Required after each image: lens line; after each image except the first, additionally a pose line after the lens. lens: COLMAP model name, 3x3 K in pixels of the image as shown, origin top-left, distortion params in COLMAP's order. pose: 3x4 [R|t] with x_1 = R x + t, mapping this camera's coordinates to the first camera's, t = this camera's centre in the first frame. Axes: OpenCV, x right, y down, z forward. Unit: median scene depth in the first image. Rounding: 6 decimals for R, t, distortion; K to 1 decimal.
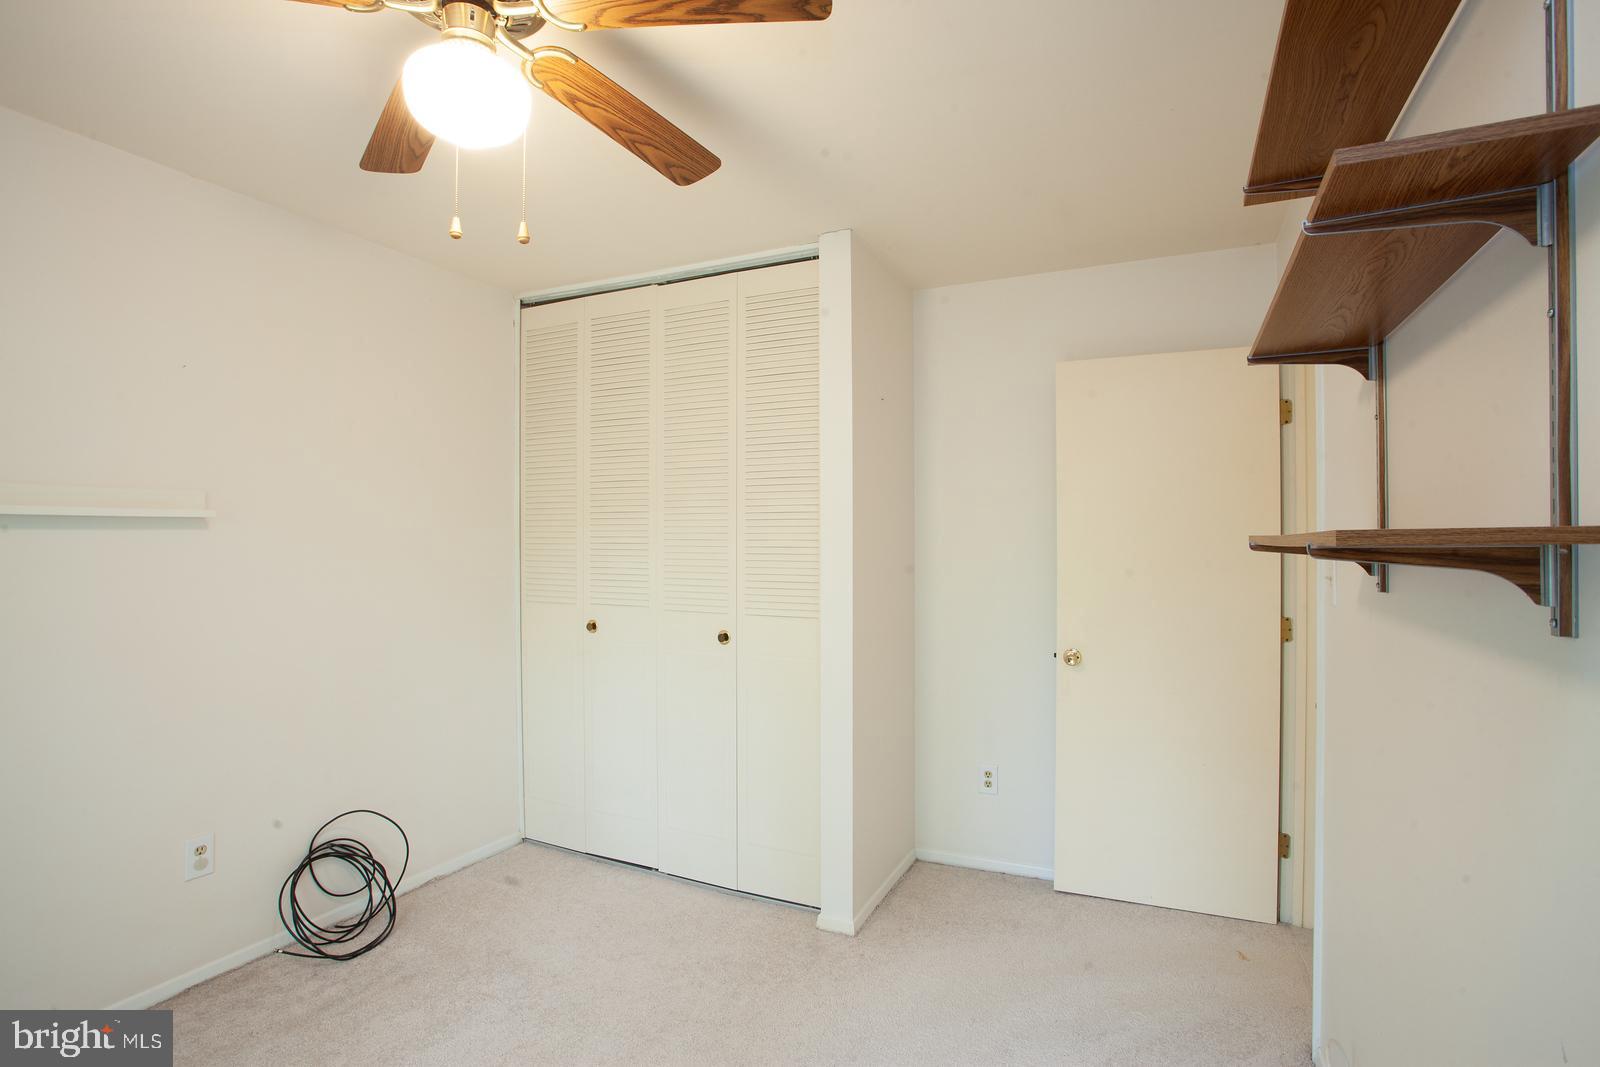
lens RADIAL K [[770.1, 0, 803.2], [0, 770.1, 535.2], [0, 0, 1]] dist [-0.009090, -0.000092]
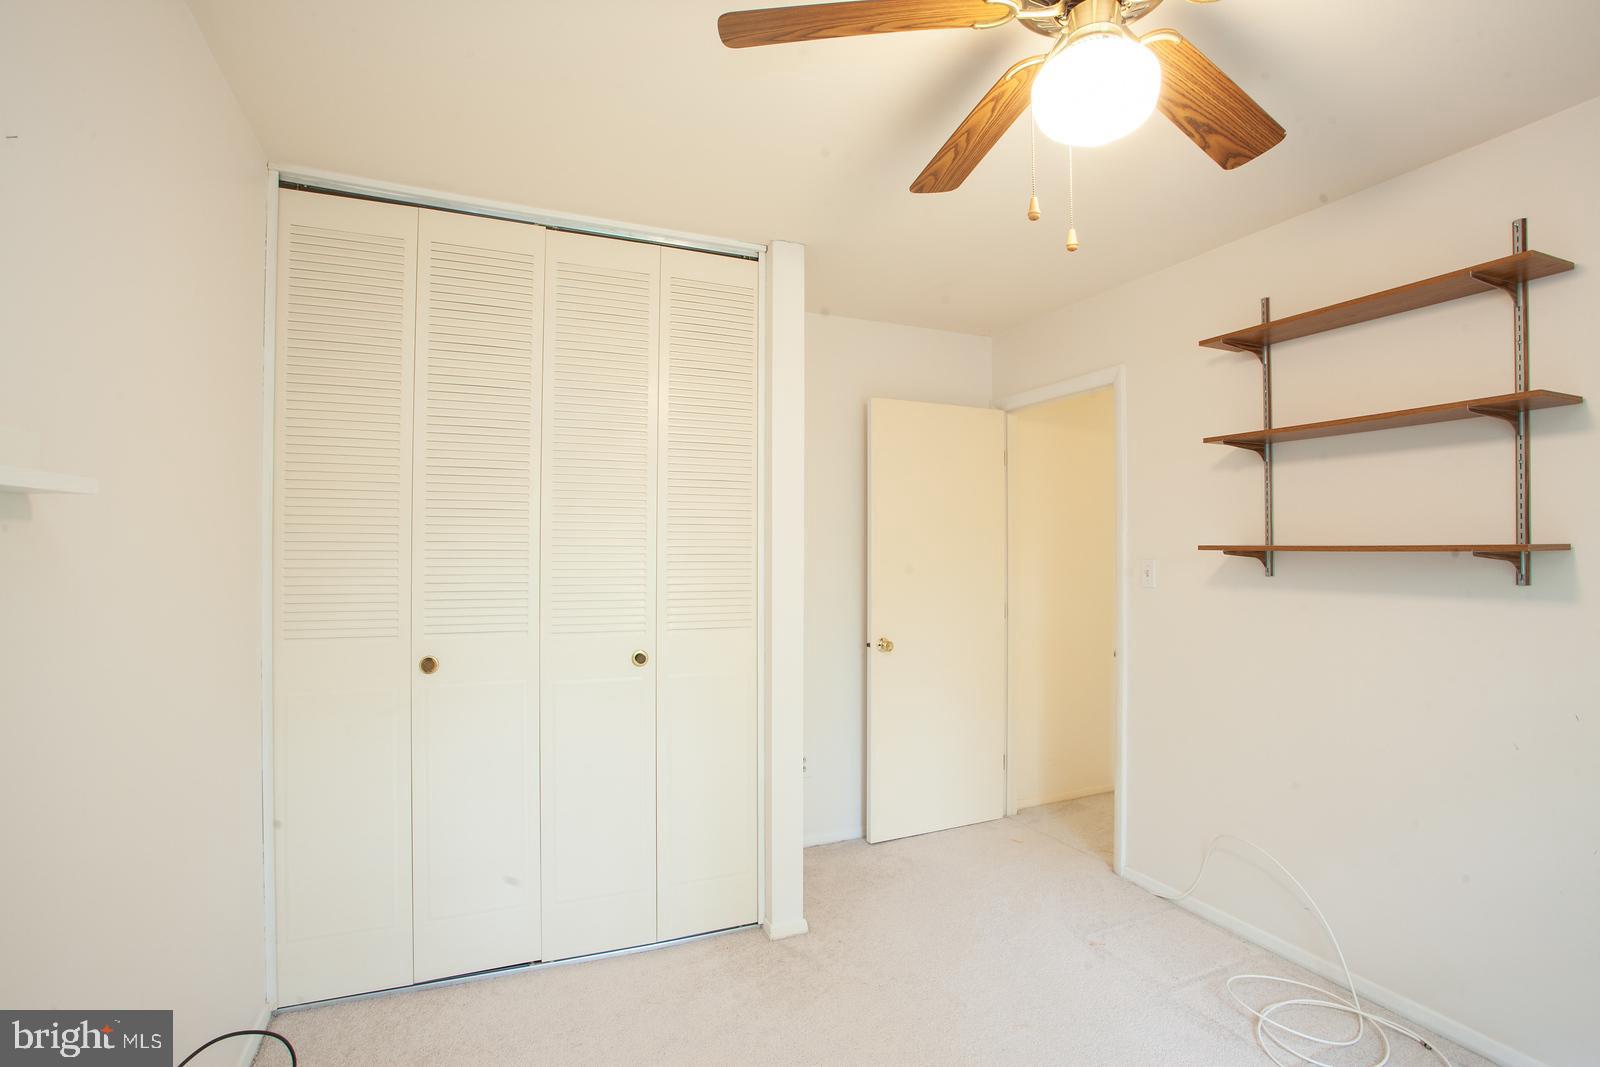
lens RADIAL K [[770.1, 0, 801.5], [0, 770.1, 540.2], [0, 0, 1]] dist [-0.009090, -0.000092]
pose [[0.672475, 0.011269, 0.740034, -0.628167], [-0.007820, 0.999936, -0.008120, 0.004522], [-0.740078, -0.000326, 0.672521, 0.279187]]
